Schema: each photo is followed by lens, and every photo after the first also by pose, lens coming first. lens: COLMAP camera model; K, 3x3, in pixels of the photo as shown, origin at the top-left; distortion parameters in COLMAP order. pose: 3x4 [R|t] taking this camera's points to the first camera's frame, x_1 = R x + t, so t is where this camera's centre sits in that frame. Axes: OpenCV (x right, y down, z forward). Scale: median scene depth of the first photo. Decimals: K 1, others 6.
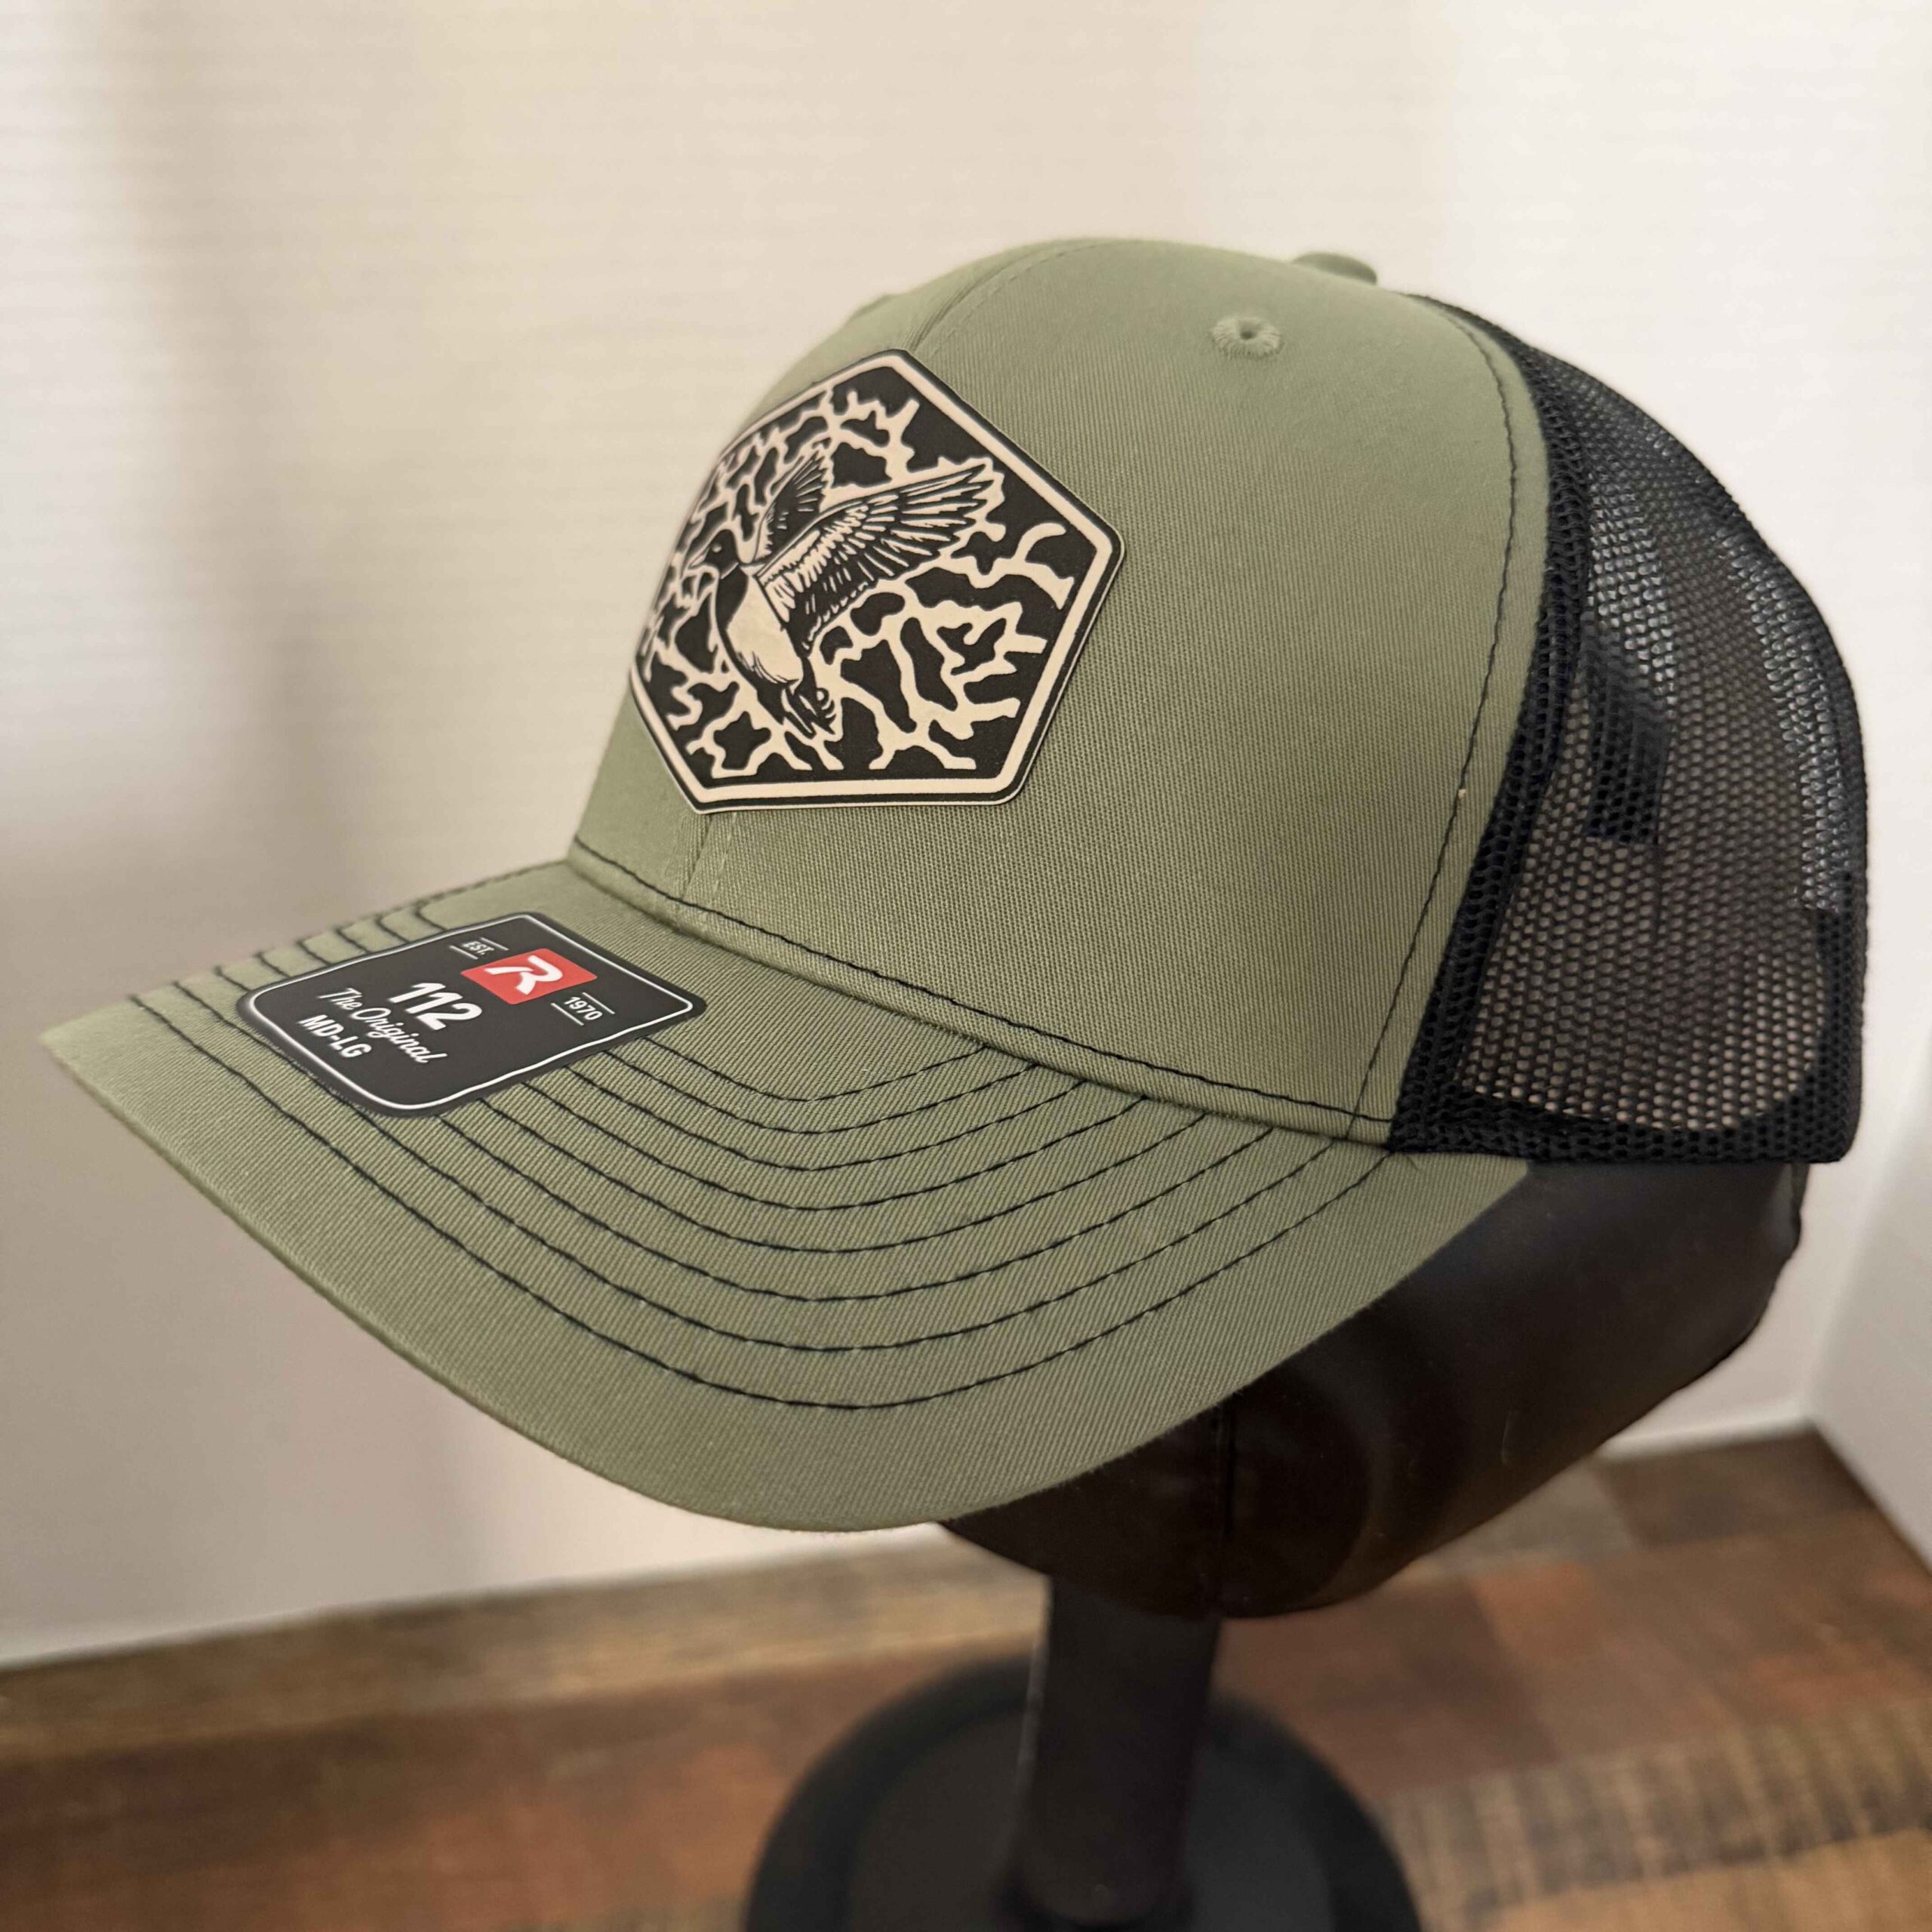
lens RADIAL K [[1790.1, 0, 966.0], [0, 1790.1, 966.0], [0, 0, 1]] dist [0.140857, -0.001197]
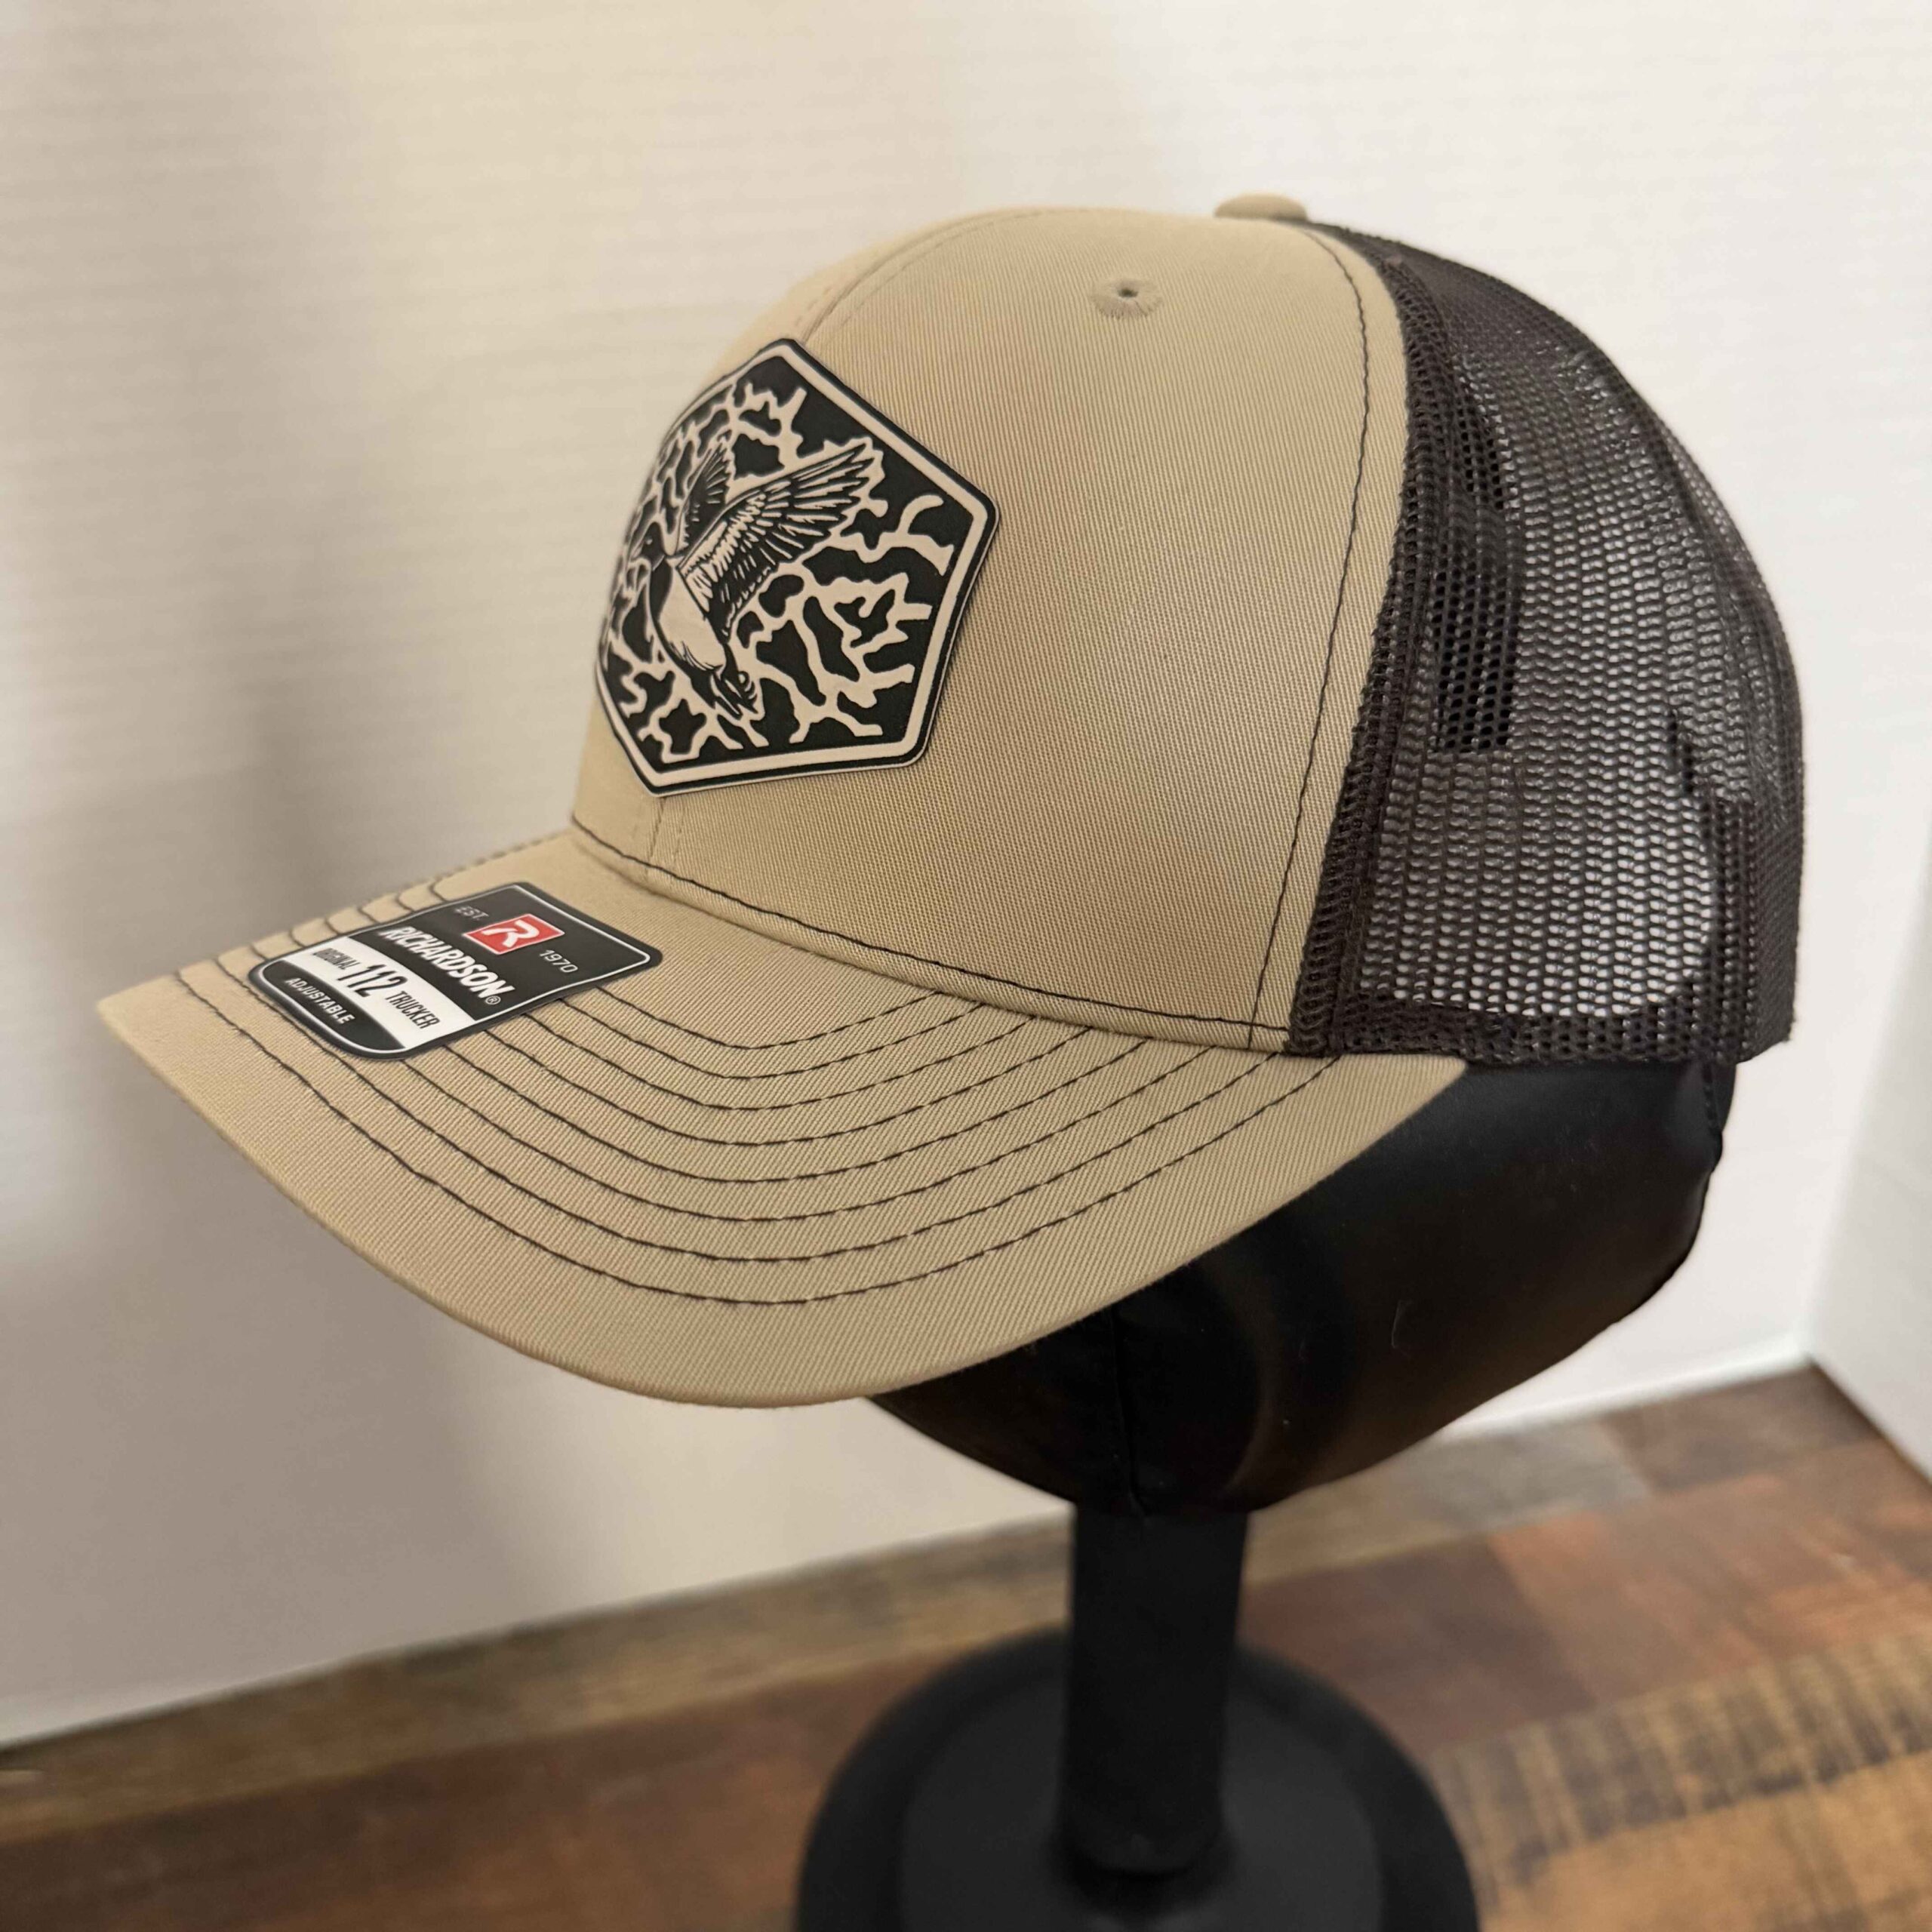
lens RADIAL K [[1790.1, 0, 966.0], [0, 1790.1, 966.0], [0, 0, 1]] dist [0.140857, -0.001197]
pose [[0.989880, -0.095367, -0.105083, 0.150676], [0.102497, 0.992629, 0.064671, -0.034837], [0.098141, -0.074787, 0.992358, -0.072833]]
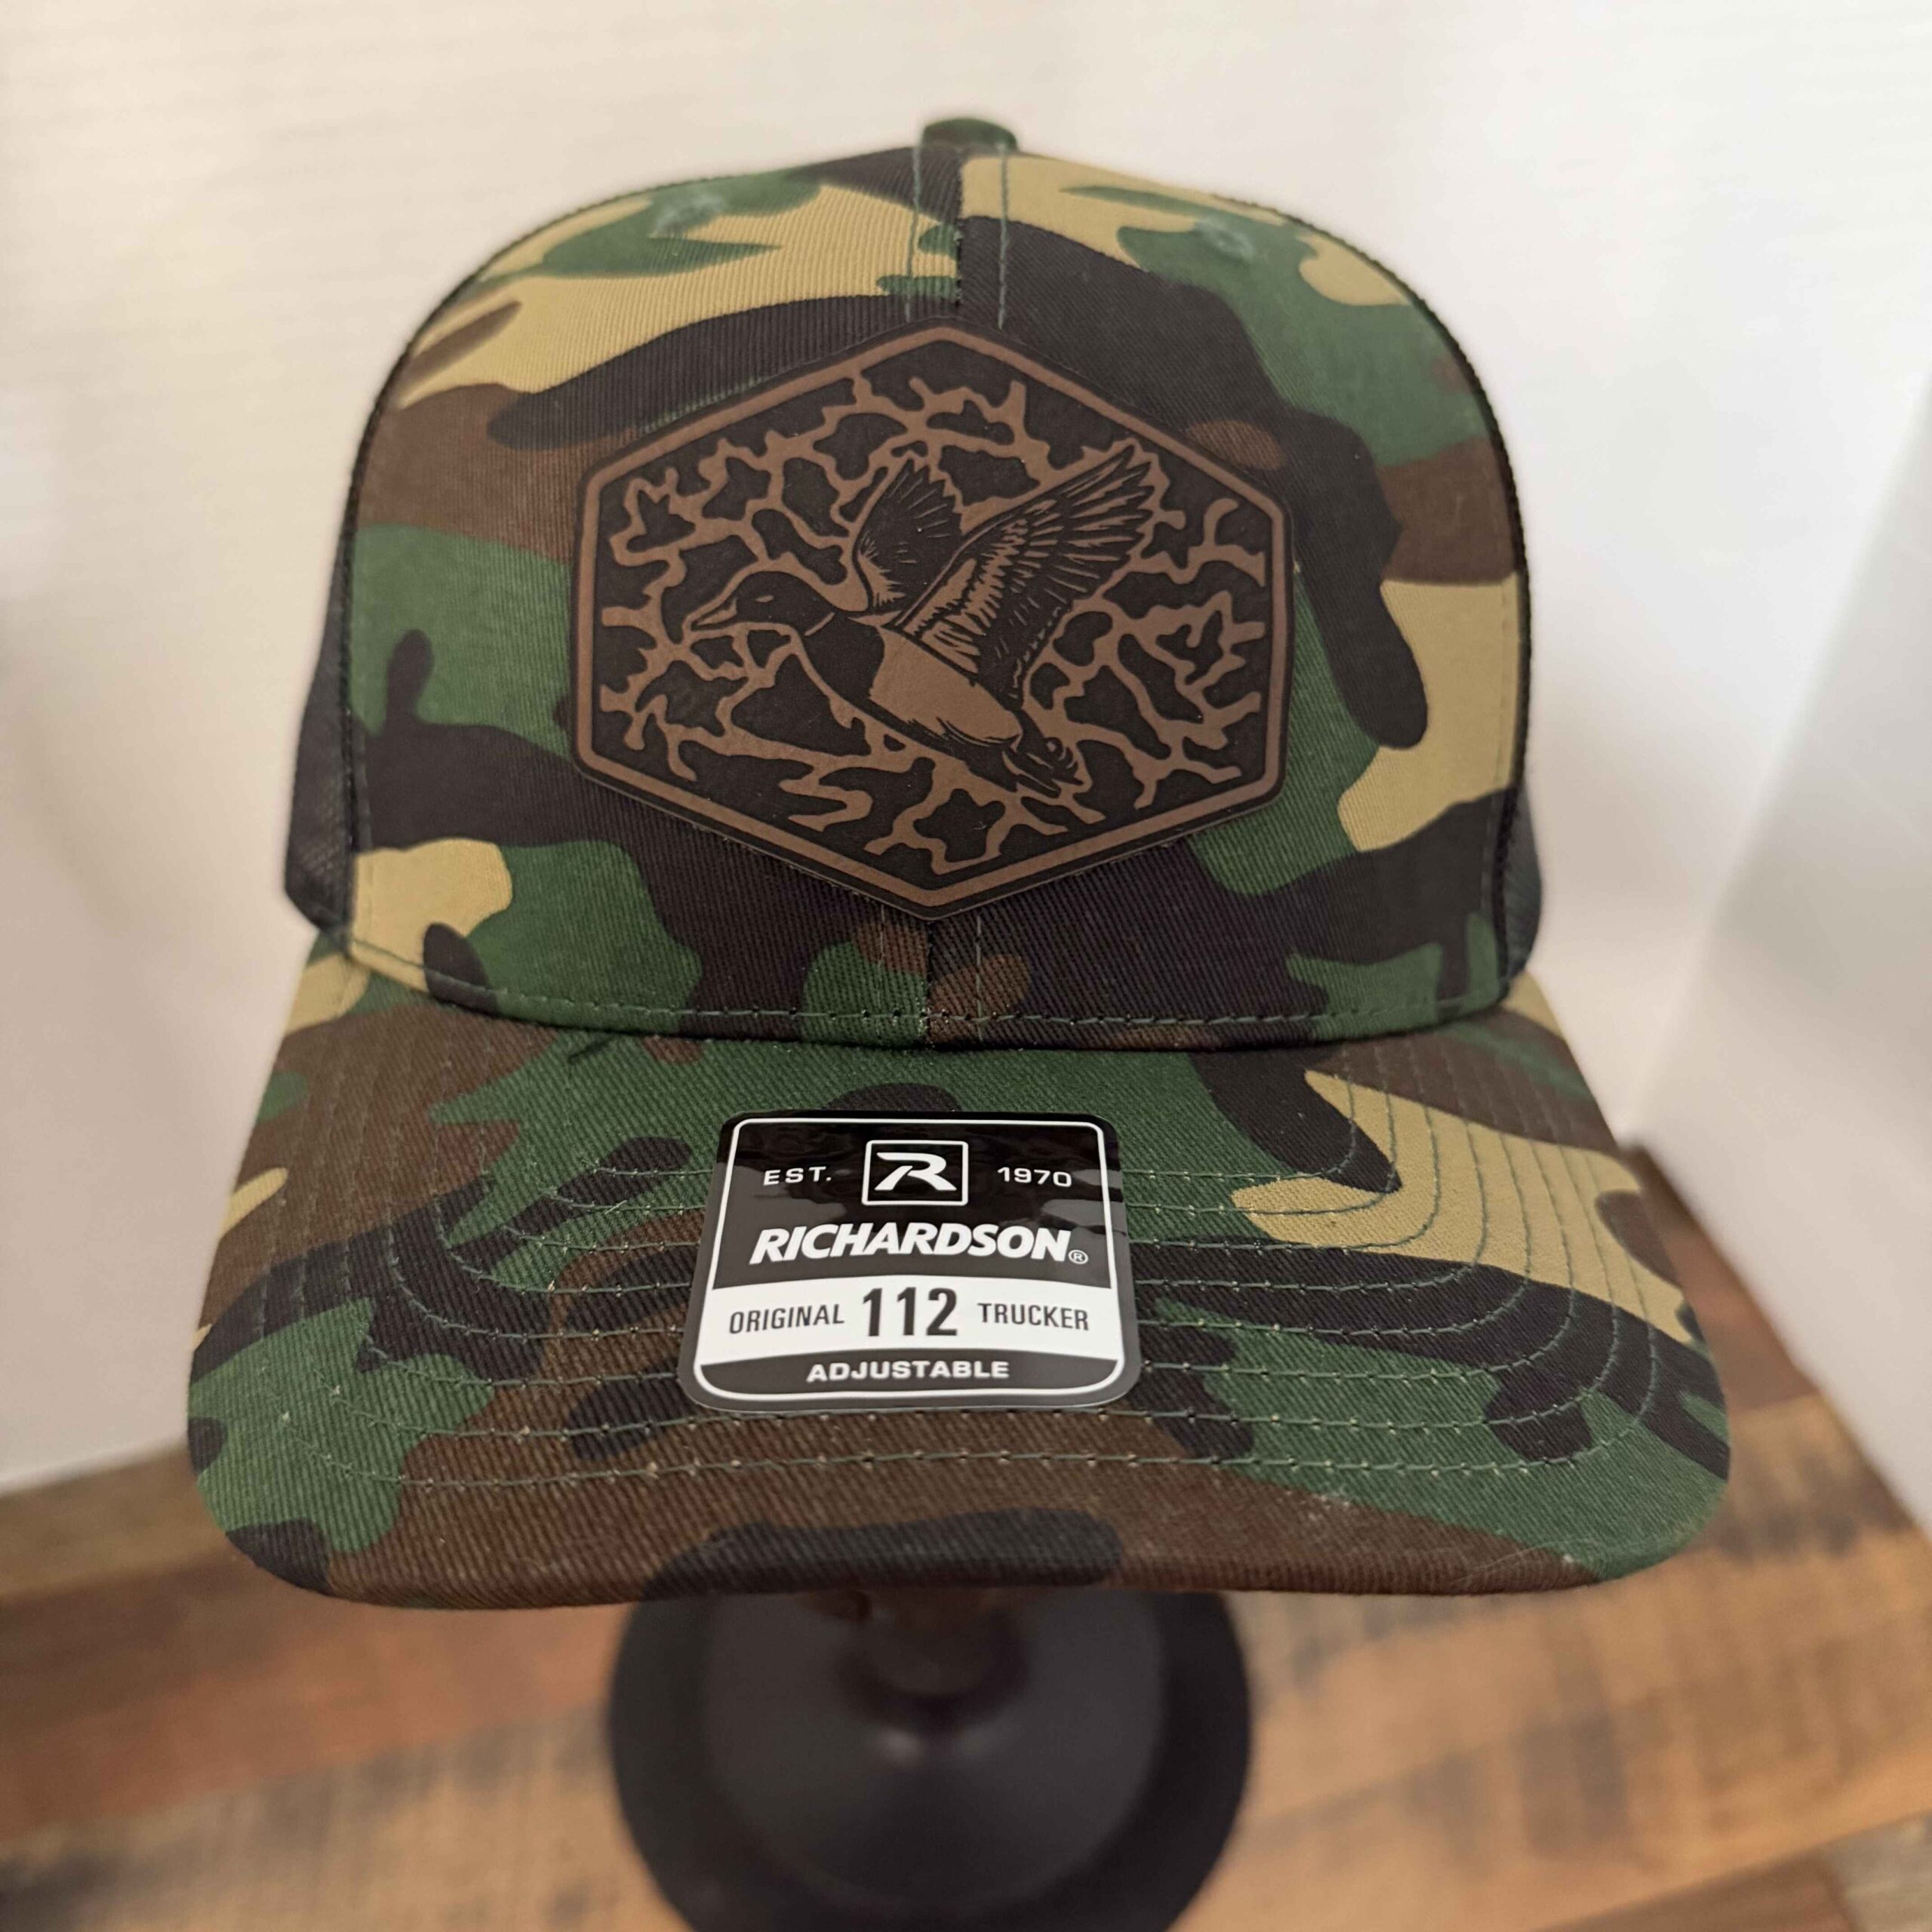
lens RADIAL K [[1947.0, 0, 960.7], [0, 1947.0, 1064.4], [0, 0, 1]] dist [0.136425, 0.002322]
pose [[0.694744, -0.387518, 0.605938, -0.759464], [0.264161, 0.921047, 0.286165, -0.294750], [-0.668992, -0.038746, 0.742259, 0.311228]]
